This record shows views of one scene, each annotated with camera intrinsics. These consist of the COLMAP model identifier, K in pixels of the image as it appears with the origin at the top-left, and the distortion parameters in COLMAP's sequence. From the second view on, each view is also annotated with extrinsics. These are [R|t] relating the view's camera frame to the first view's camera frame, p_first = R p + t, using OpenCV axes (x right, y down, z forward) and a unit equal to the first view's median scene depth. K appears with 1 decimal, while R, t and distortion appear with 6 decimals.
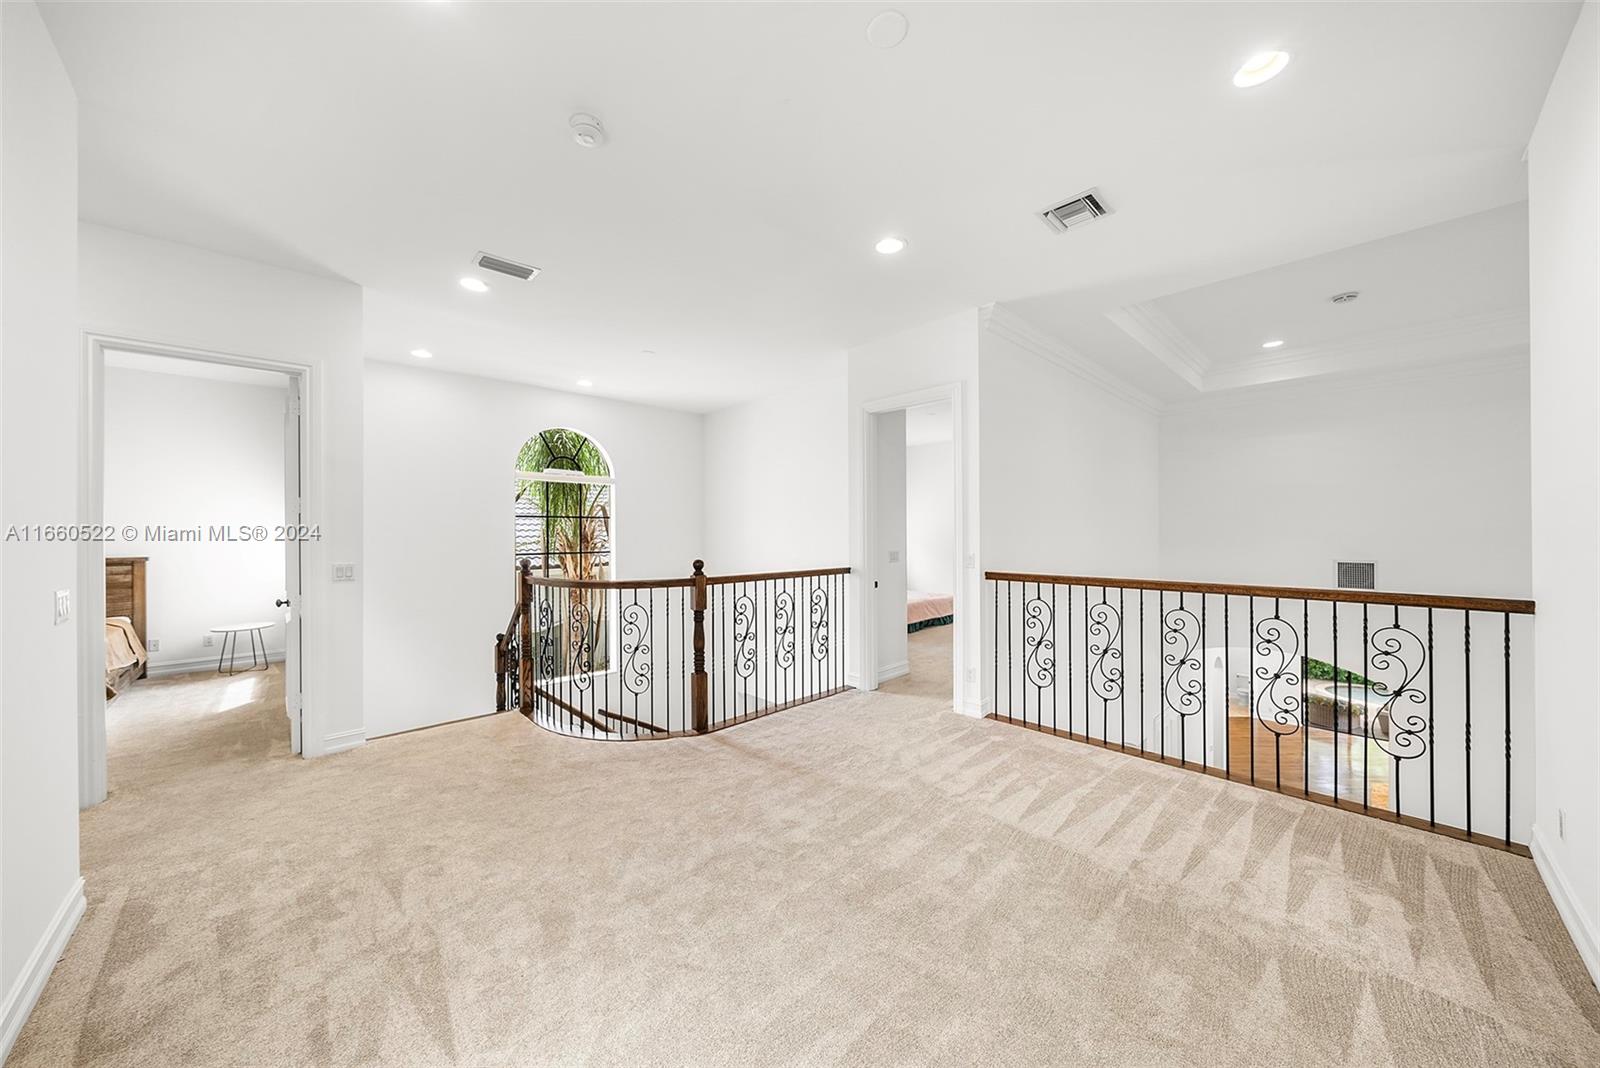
lens RADIAL K [[554.4, 0, 796.4], [0, 554.4, 540.7], [0, 0, 1]] dist [-0.004416, 0.000238]
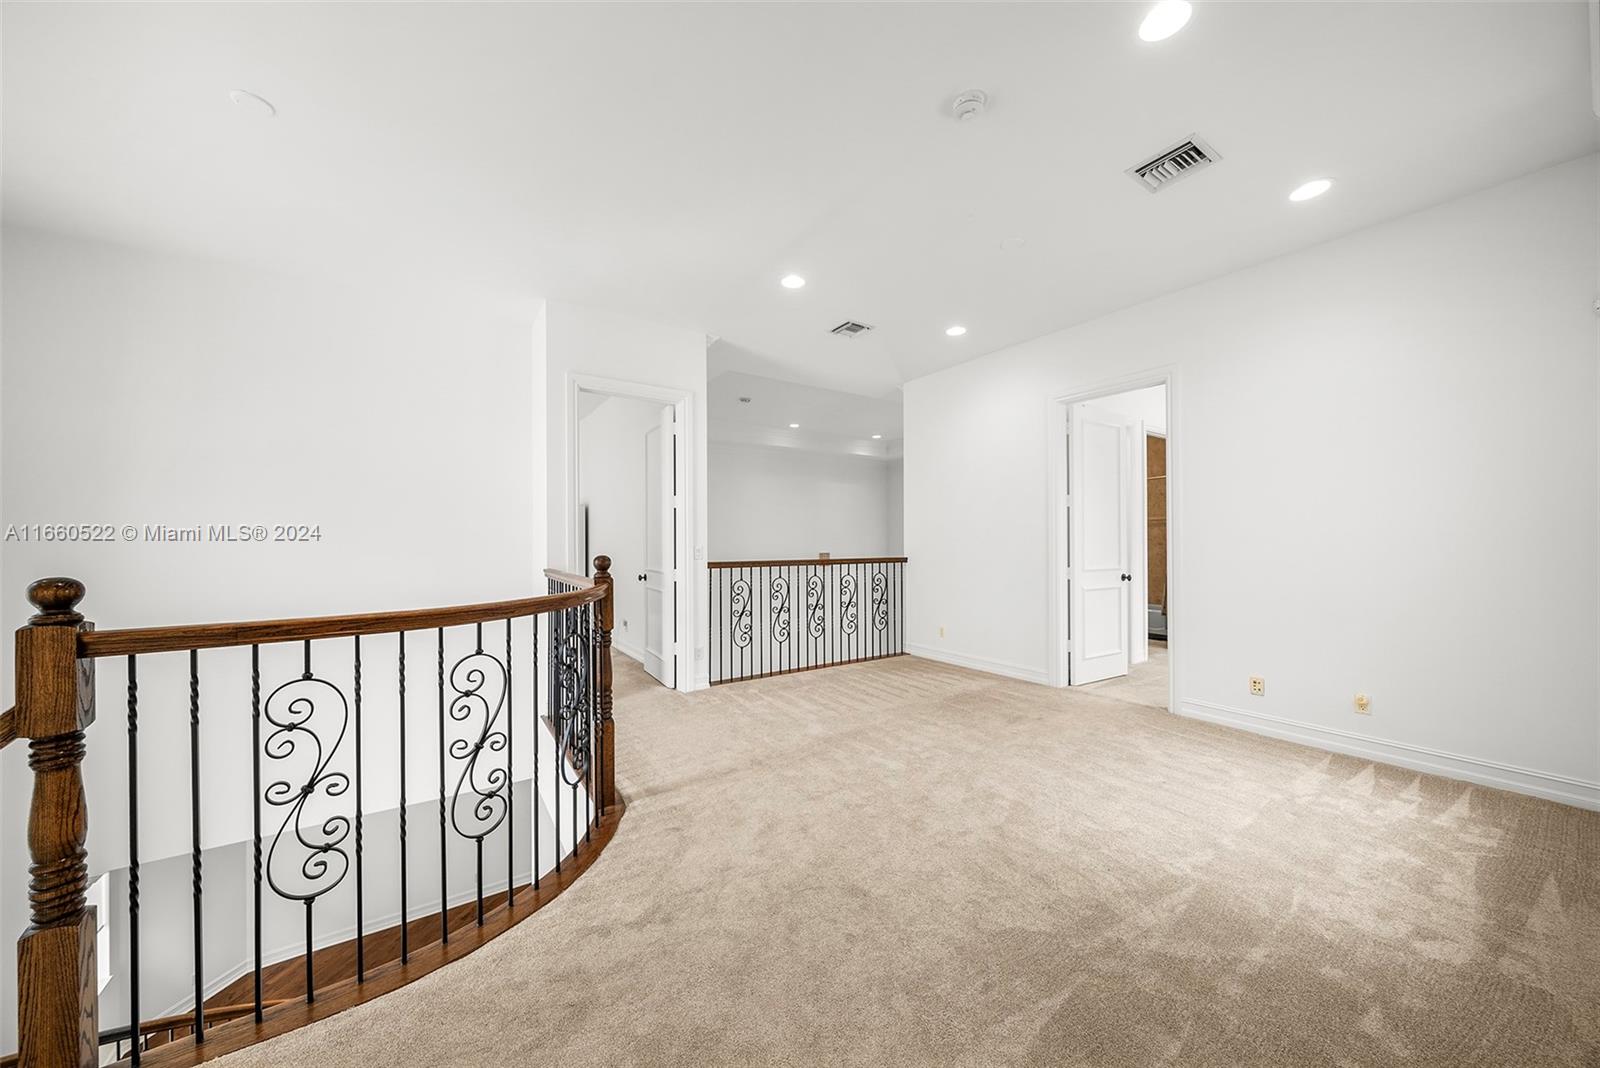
lens RADIAL K [[554.4, 0, 797.8], [0, 554.4, 535.0], [0, 0, 1]] dist [-0.004416, 0.000238]
pose [[0.155833, 0.007013, 0.987758, -0.950773], [0.003504, 0.999965, -0.007653, 0.011157], [-0.987777, 0.004654, 0.155803, 0.751700]]
